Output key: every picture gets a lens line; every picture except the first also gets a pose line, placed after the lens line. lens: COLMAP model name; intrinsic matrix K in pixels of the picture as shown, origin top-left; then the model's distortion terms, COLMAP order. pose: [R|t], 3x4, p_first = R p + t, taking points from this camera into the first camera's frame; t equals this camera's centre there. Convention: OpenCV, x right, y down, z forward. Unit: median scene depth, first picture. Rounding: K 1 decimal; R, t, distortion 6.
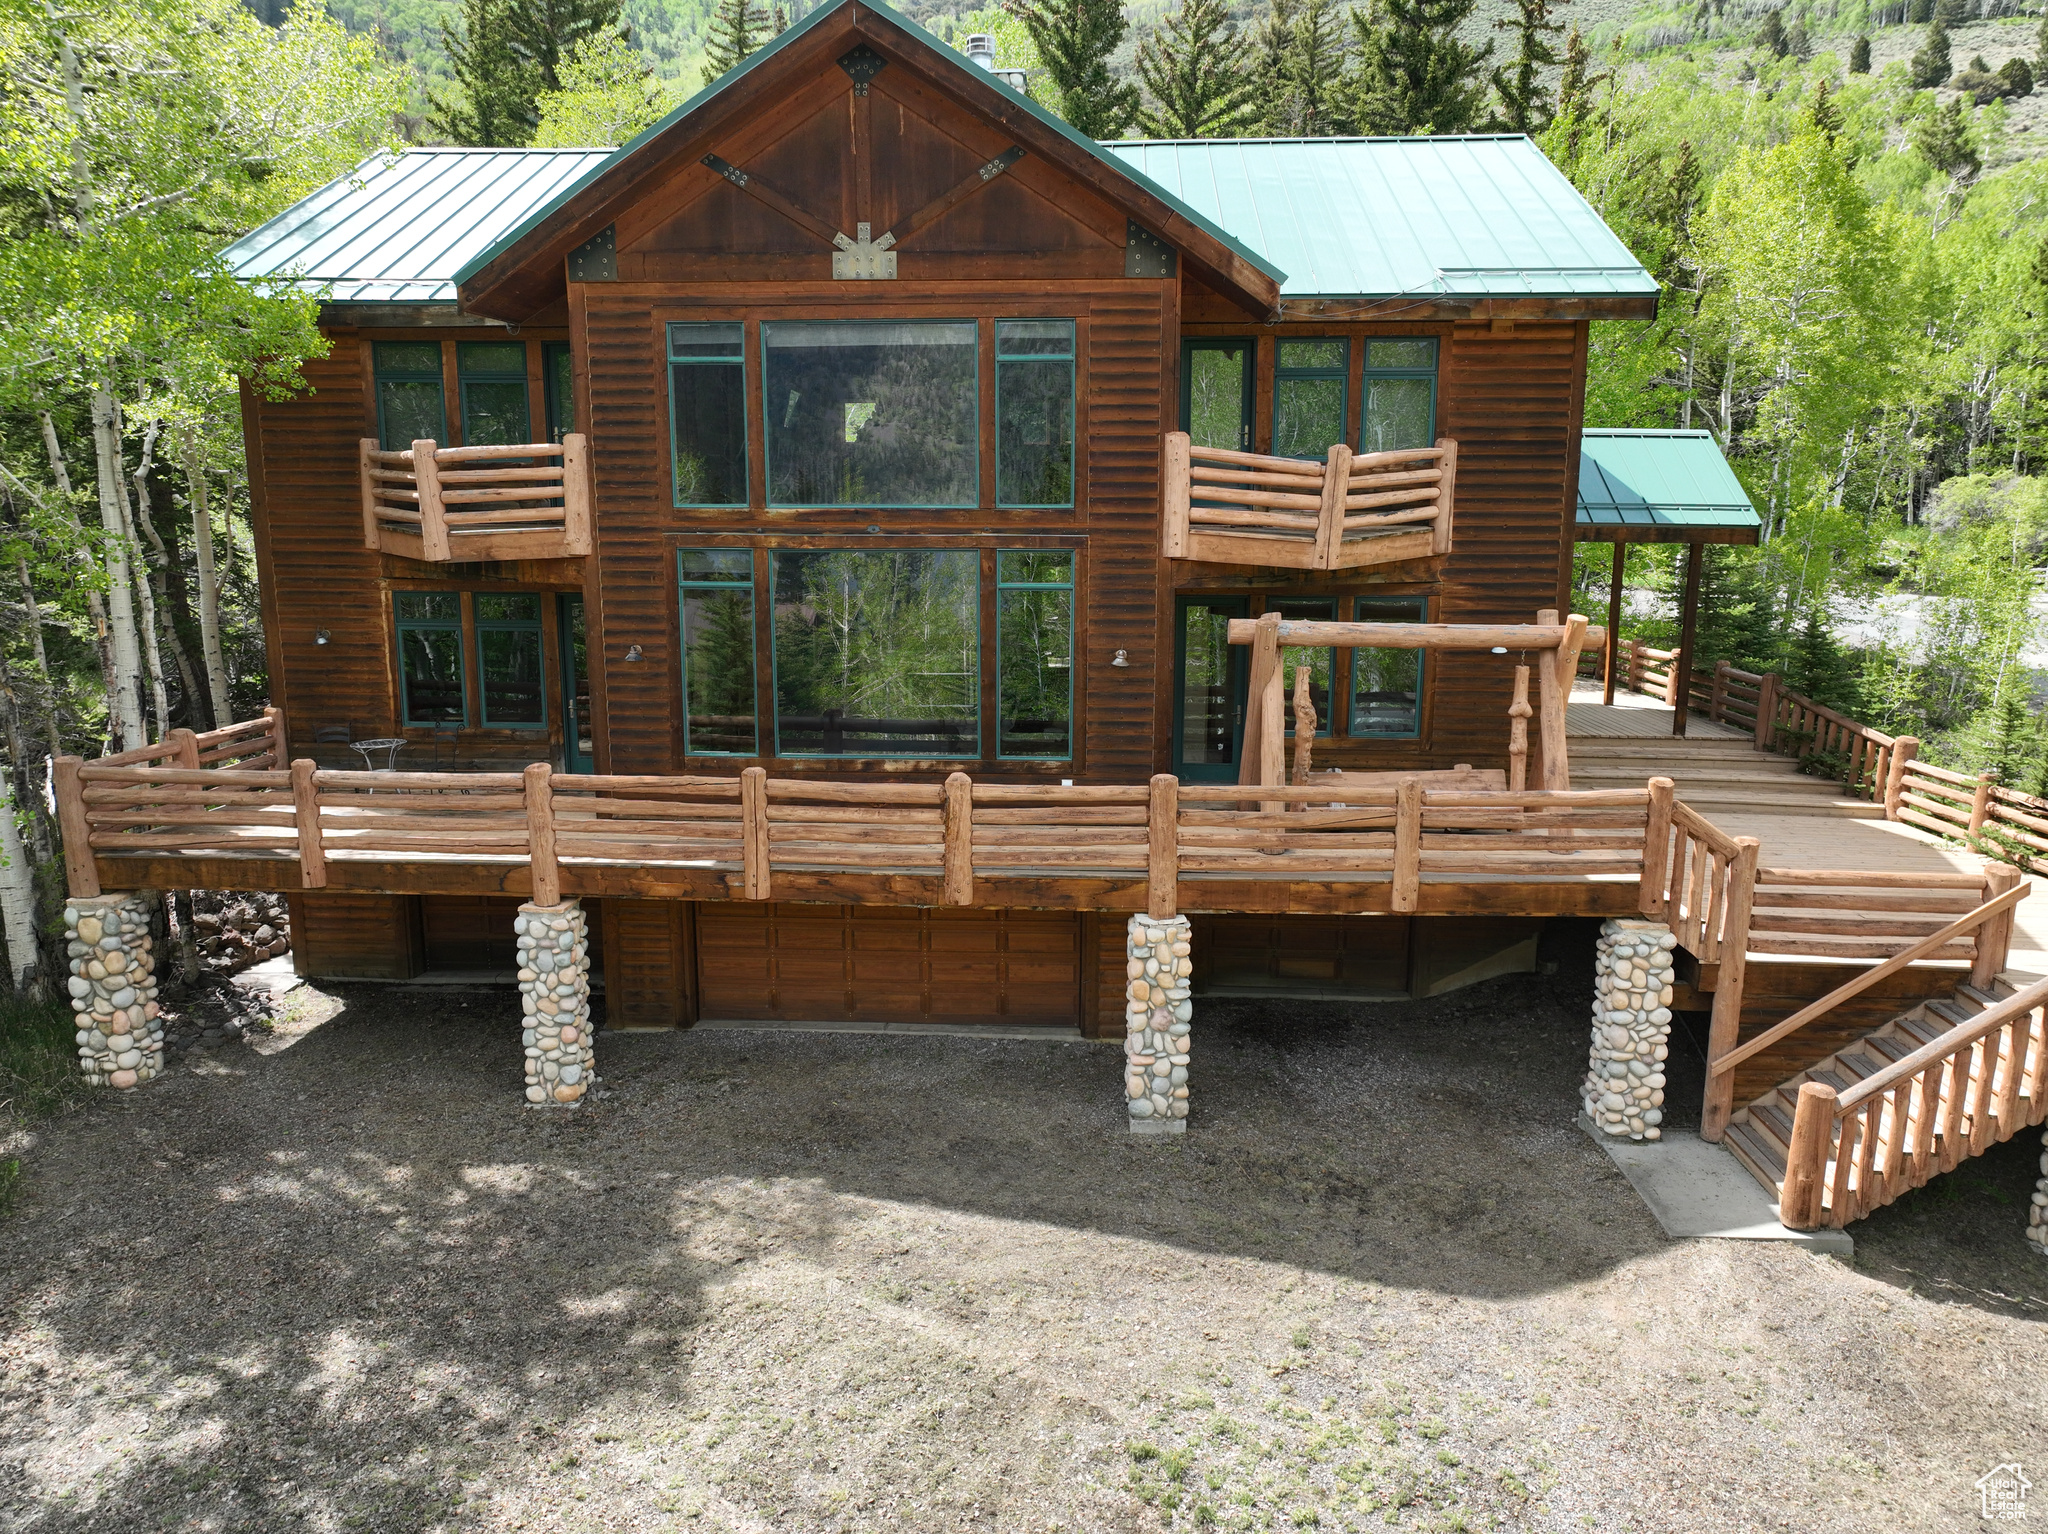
lens RADIAL K [[1463.9, 0, 1028.4], [0, 1463.9, 754.8], [0, 0, 1]] dist [-0.003418, 0.027952]
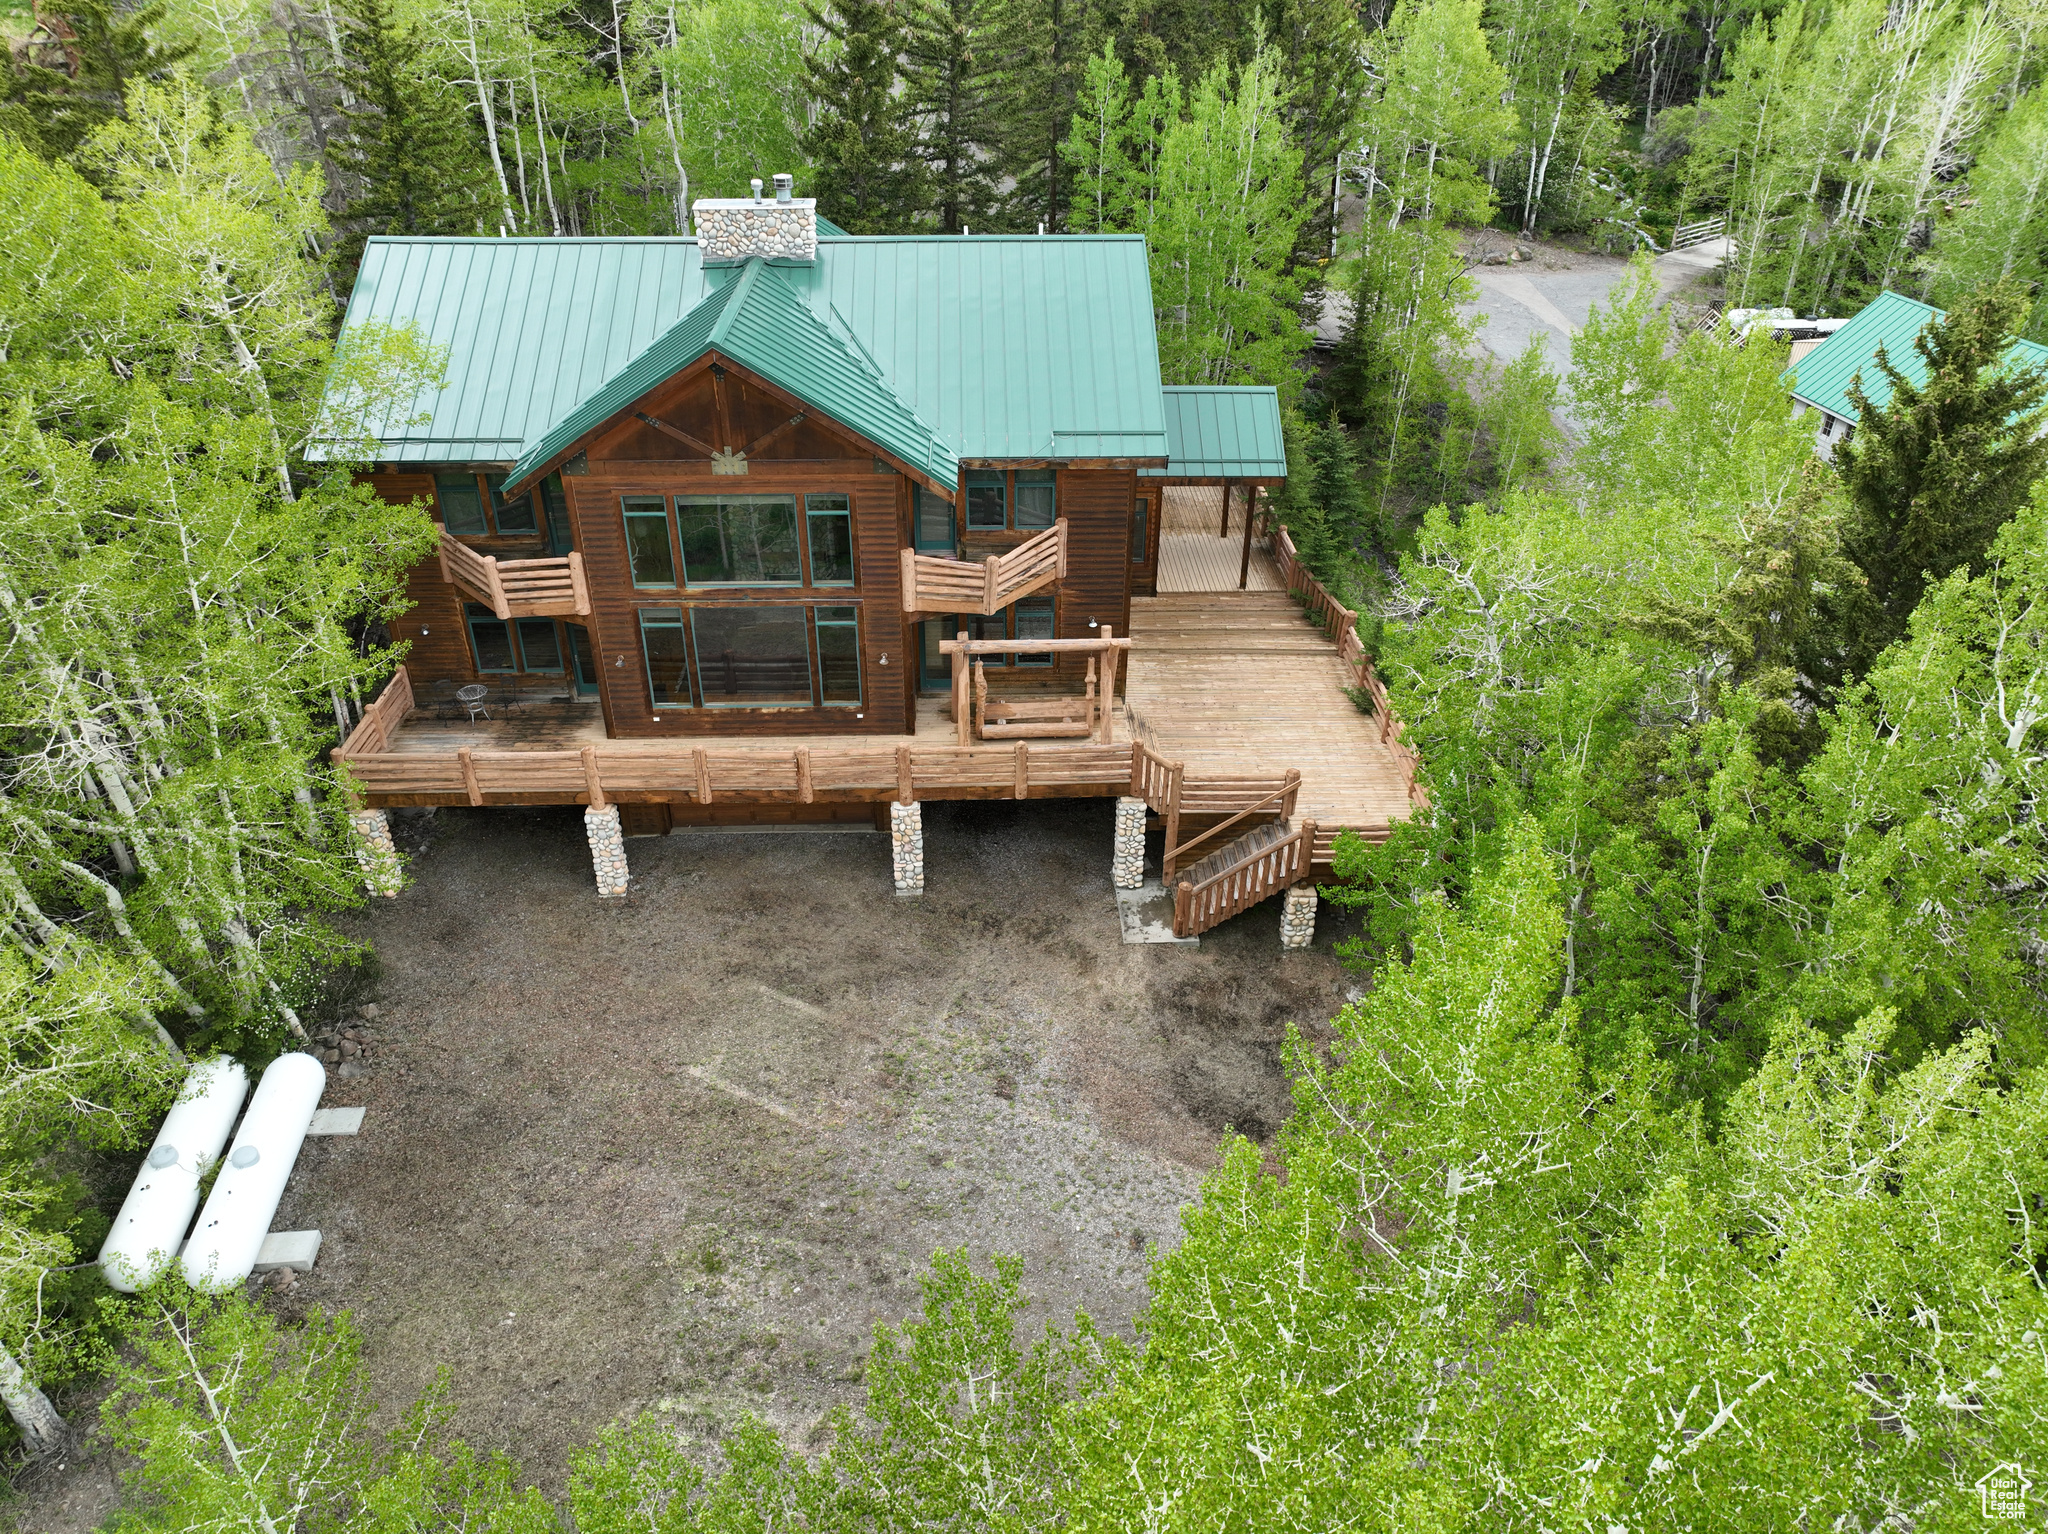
lens RADIAL K [[1419.1, 0, 1030.3], [0, 1419.1, 772.5], [0, 0, 1]] dist [0.020140, 0.000898]
pose [[0.995016, -0.047456, 0.087701, 0.090401], [0.012016, 0.930150, 0.366983, -0.653769], [-0.098991, -0.364100, 0.926084, -0.847057]]
